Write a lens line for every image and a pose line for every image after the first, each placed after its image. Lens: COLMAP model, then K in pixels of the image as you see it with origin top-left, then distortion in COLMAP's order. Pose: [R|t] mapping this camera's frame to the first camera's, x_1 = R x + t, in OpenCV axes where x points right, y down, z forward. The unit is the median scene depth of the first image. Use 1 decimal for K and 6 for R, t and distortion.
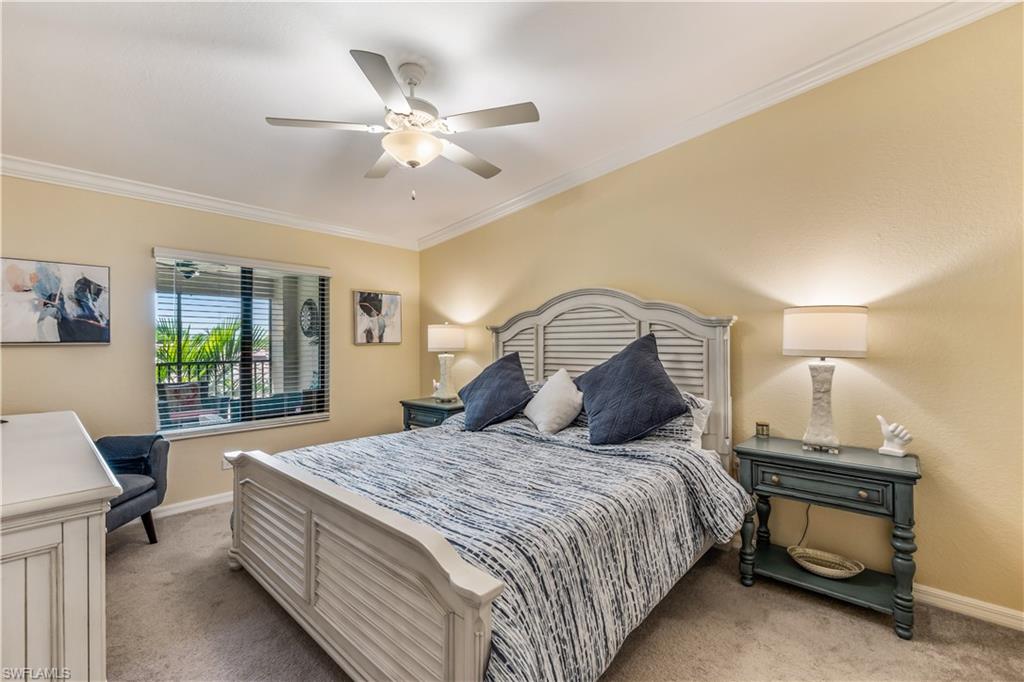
lens RADIAL K [[448.0, 0, 508.1], [0, 448.0, 343.5], [0, 0, 1]] dist [0.000798, -0.000025]
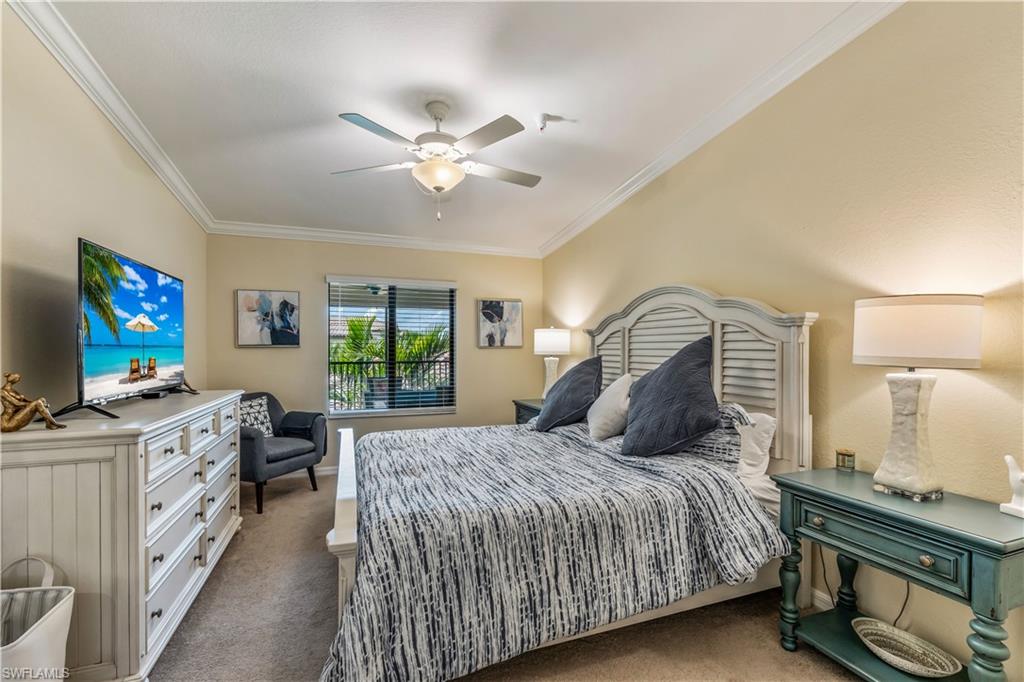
lens RADIAL K [[448.0, 0, 496.1], [0, 448.0, 352.2], [0, 0, 1]] dist [0.000798, -0.000025]
pose [[0.885342, 0.009280, -0.464849, 0.397266], [-0.004799, 0.999930, 0.010821, 0.002092], [0.464916, -0.007349, 0.885324, 0.046642]]
